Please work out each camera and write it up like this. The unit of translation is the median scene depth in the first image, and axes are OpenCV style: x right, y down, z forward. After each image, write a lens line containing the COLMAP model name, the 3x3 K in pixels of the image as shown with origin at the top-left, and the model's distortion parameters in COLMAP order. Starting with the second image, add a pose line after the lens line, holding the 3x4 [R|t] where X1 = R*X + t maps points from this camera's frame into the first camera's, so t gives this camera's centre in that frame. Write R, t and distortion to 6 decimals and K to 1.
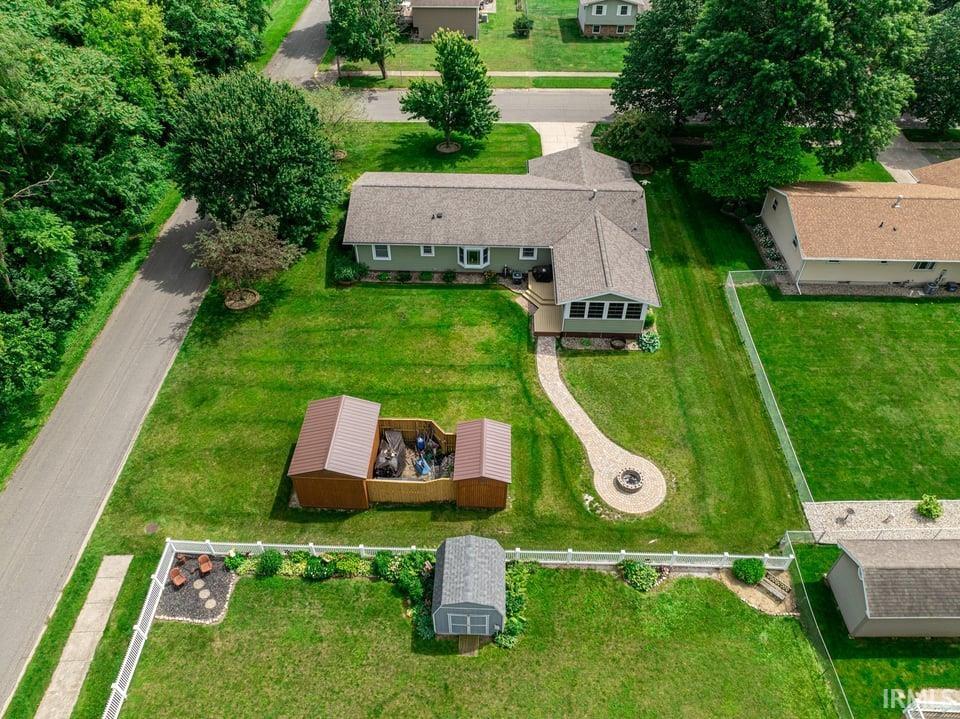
lens RADIAL K [[675.8, 0, 480.0], [0, 675.8, 359.5], [0, 0, 1]] dist [-0.038000, -0.001067]
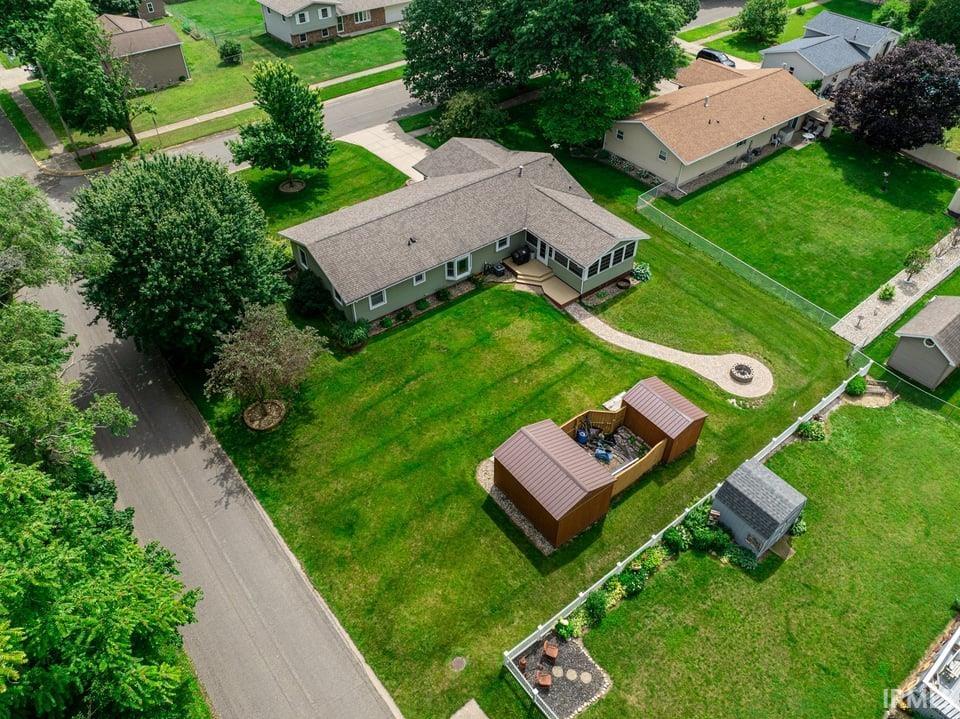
lens RADIAL K [[675.8, 0, 480.0], [0, 675.8, 359.5], [0, 0, 1]] dist [-0.038000, -0.001067]
pose [[0.775757, -0.432819, 0.459205, -0.544274], [0.433102, 0.894437, 0.111383, -0.139611], [-0.458938, 0.112476, 0.881320, 0.148242]]
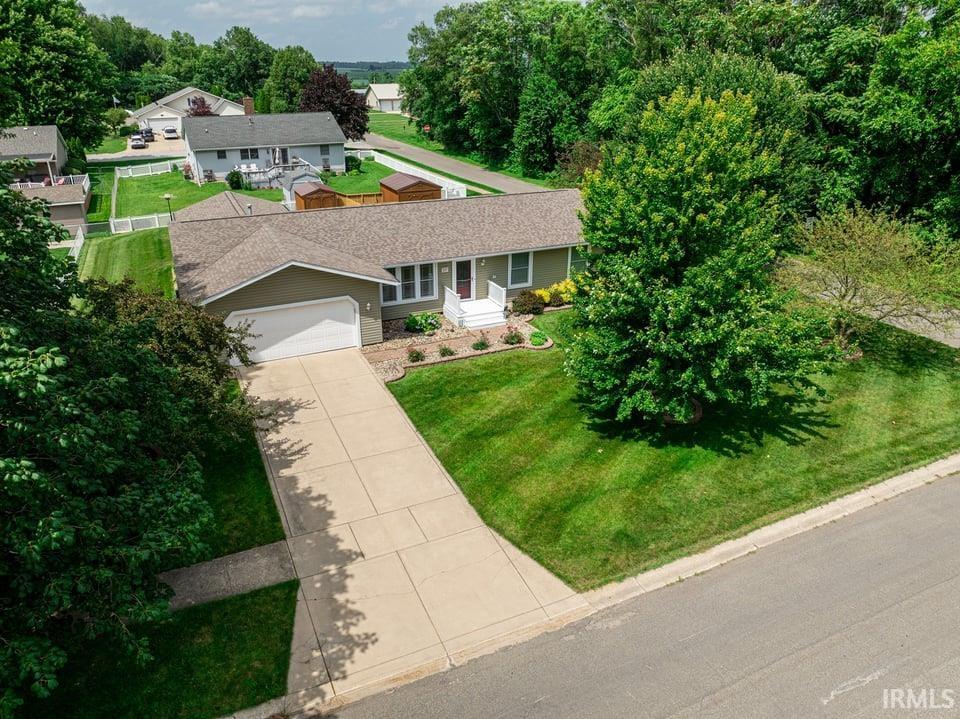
lens RADIAL K [[675.8, 0, 480.0], [0, 675.8, 359.5], [0, 0, 1]] dist [-0.038000, -0.001067]
pose [[-0.895175, 0.174676, -0.410062, 0.289194], [-0.310398, 0.415931, 0.854783, -0.898739], [0.319867, 0.892463, -0.318112, 1.557662]]
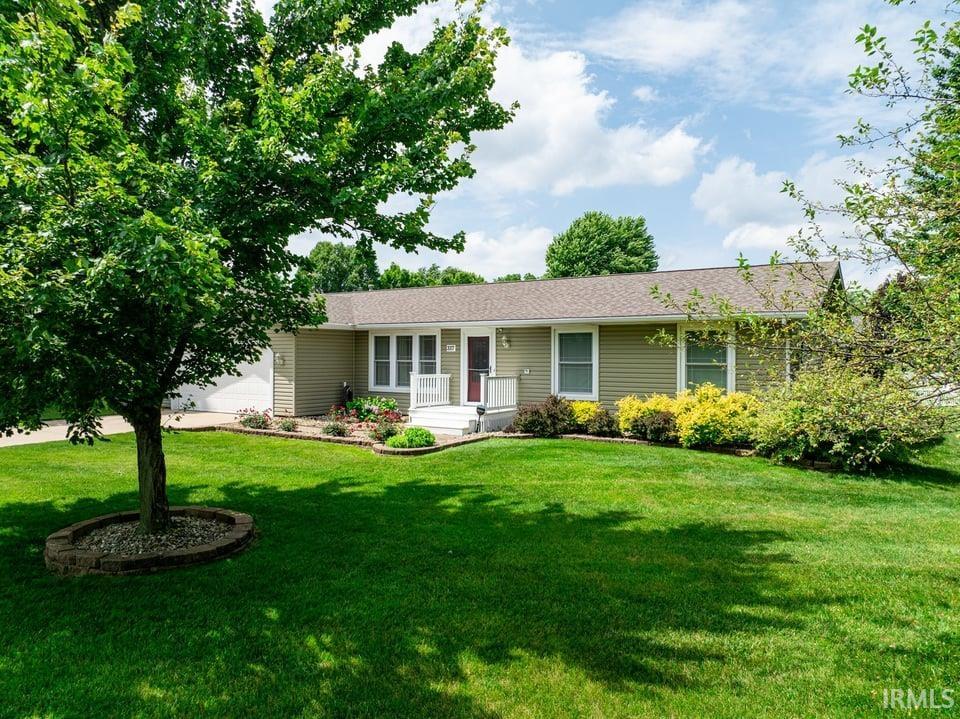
lens RADIAL K [[675.8, 0, 480.0], [0, 675.8, 359.5], [0, 0, 1]] dist [-0.038000, -0.001067]
pose [[-0.852357, -0.007505, 0.522906, -0.240224], [0.354543, 0.726735, 0.588350, -0.568633], [-0.384430, 0.686877, -0.616776, 1.509894]]
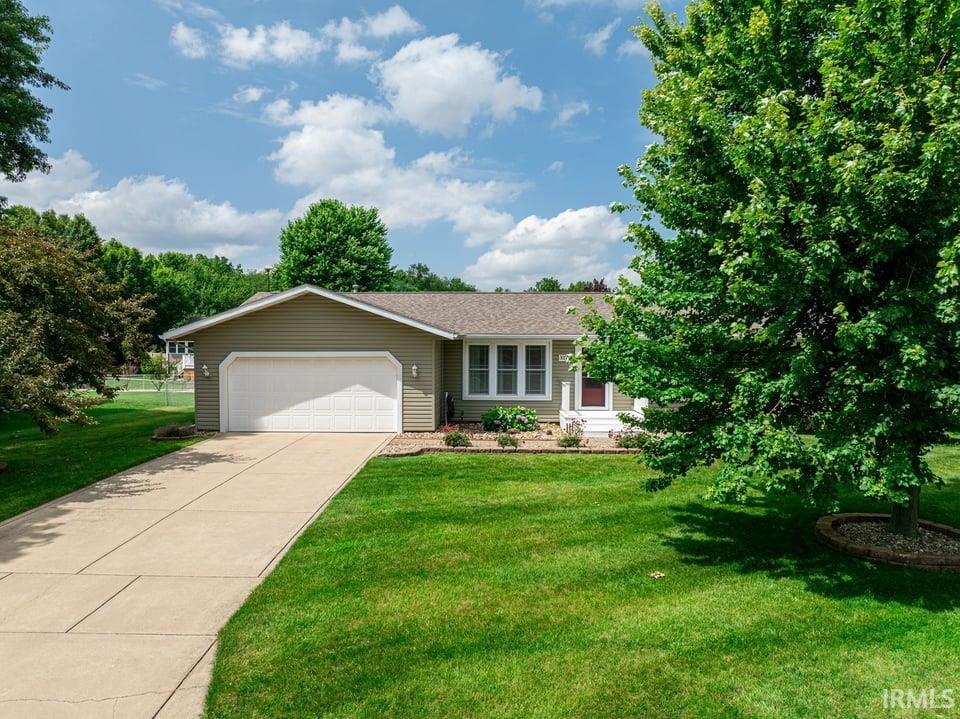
lens RADIAL K [[675.8, 0, 480.0], [0, 675.8, 359.5], [0, 0, 1]] dist [-0.038000, -0.001067]
pose [[-0.999985, -0.005411, -0.000425, 0.073569], [-0.004140, 0.709804, 0.704387, -0.659724], [-0.003510, 0.704378, -0.709816, 1.582792]]
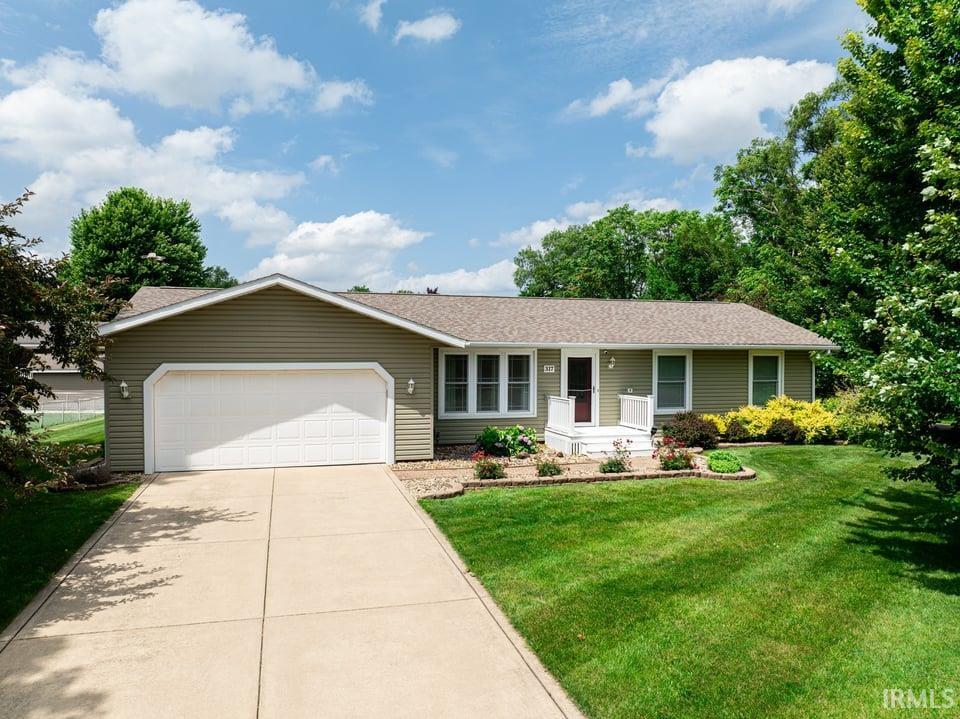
lens RADIAL K [[675.8, 0, 480.0], [0, 675.8, 359.5], [0, 0, 1]] dist [-0.038000, -0.001067]
pose [[-0.952604, -0.003757, -0.304190, 0.188327], [-0.213485, 0.720611, 0.659654, -0.598486], [0.216724, 0.693329, -0.687259, 1.520019]]
